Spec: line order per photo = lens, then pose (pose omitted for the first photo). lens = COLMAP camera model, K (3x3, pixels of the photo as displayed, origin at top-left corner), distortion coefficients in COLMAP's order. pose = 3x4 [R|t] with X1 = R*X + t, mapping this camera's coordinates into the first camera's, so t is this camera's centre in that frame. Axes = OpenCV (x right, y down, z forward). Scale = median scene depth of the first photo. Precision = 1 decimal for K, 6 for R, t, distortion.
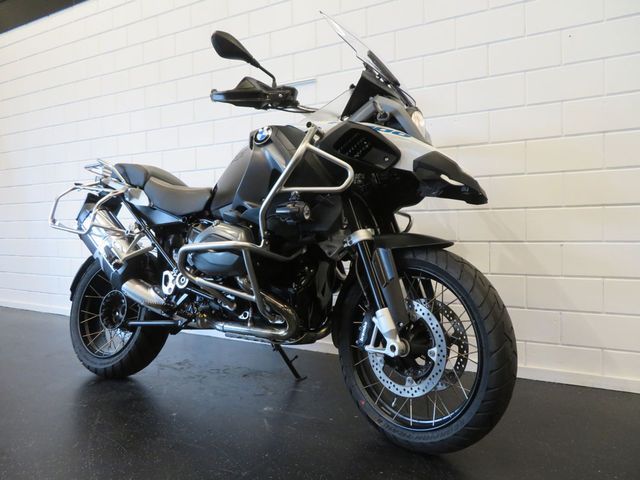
lens RADIAL K [[456.5, 0, 321.6], [0, 456.5, 240.4], [0, 0, 1]] dist [-0.012489, 0.003152]
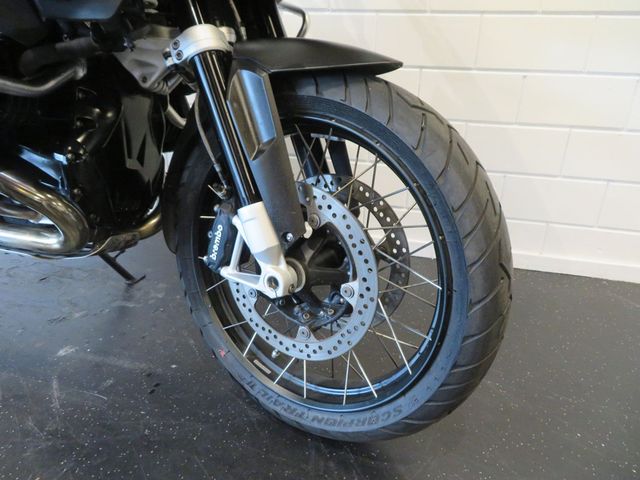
lens RADIAL K [[456.5, 0, 321.6], [0, 456.5, 240.4], [0, 0, 1]] dist [-0.012489, 0.003152]
pose [[0.968246, -0.056313, 0.243573, 0.081370], [-0.035167, 0.933933, 0.355714, 0.010866], [-0.247512, -0.352985, 0.902297, 0.505870]]
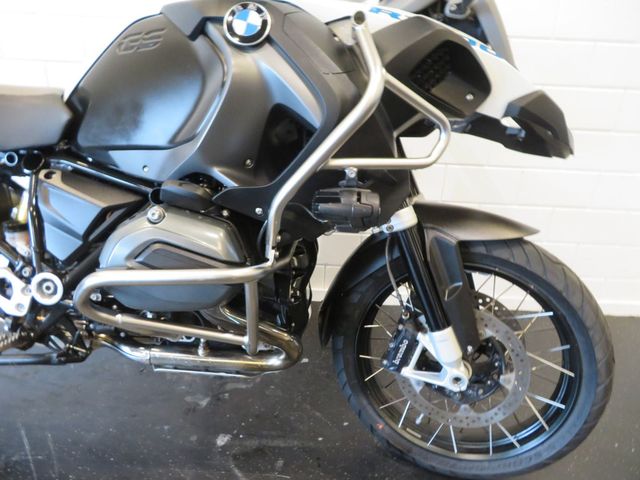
lens RADIAL K [[456.5, 0, 321.6], [0, 456.5, 240.4], [0, 0, 1]] dist [-0.012489, 0.003152]
pose [[0.886939, -0.116576, 0.446933, -0.305482], [-0.046170, 0.940402, 0.336915, -0.189097], [-0.459573, -0.319458, 0.828698, 0.529294]]
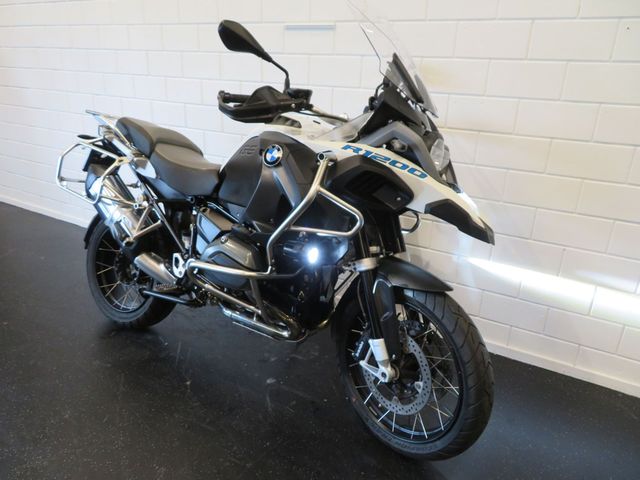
lens RADIAL K [[456.5, 0, 321.6], [0, 456.5, 240.4], [0, 0, 1]] dist [-0.012489, 0.003152]
pose [[0.997734, 0.067134, -0.004434, -0.010947], [-0.062454, 0.948651, 0.310097, -0.377468], [0.025024, -0.309117, 0.950695, 0.040031]]
